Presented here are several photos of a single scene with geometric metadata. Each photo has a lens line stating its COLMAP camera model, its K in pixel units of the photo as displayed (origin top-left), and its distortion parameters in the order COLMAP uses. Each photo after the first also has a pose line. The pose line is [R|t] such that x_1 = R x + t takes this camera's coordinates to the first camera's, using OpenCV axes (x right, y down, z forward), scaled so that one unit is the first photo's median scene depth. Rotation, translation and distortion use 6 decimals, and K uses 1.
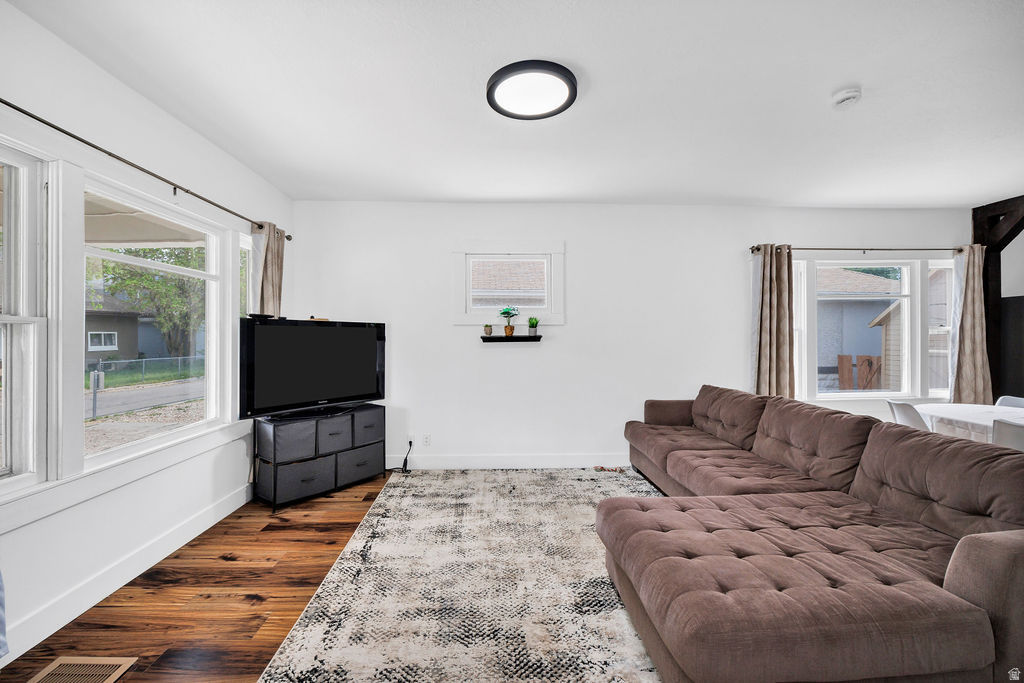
lens RADIAL K [[418.4, 0, 512.7], [0, 418.4, 336.1], [0, 0, 1]] dist [0.001657, 0.000254]
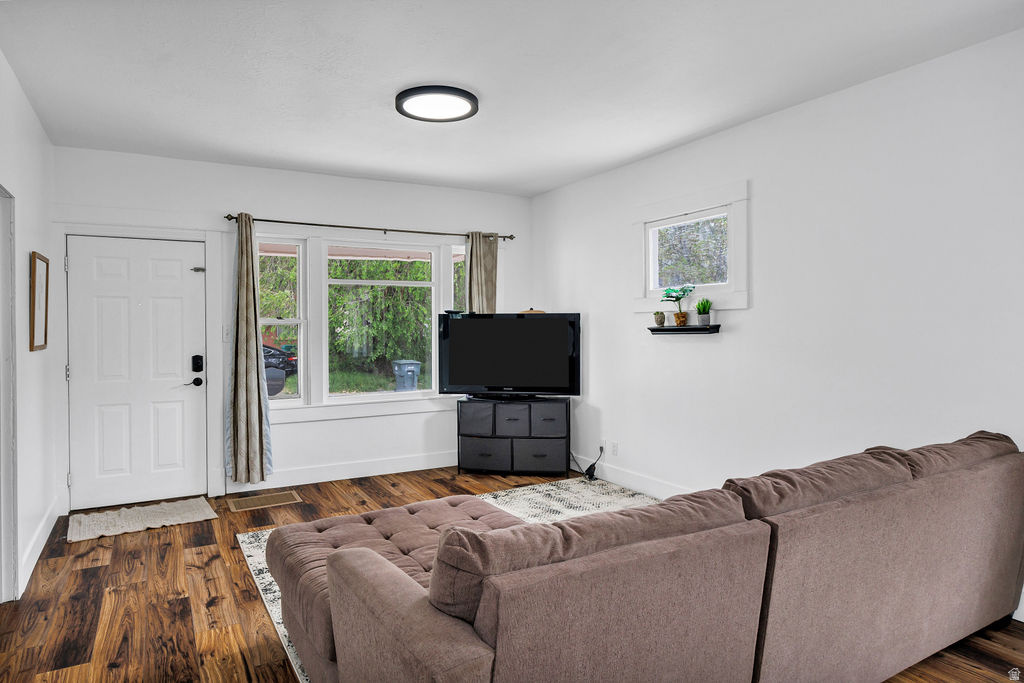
lens RADIAL K [[615.7, 0, 513.2], [0, 615.7, 338.0], [0, 0, 1]] dist [-0.007832, -0.000306]
pose [[0.465986, 0.009596, -0.884740, 0.895844], [0.001864, 0.999928, 0.011827, 0.007841], [0.884790, -0.007160, 0.465935, 0.261078]]
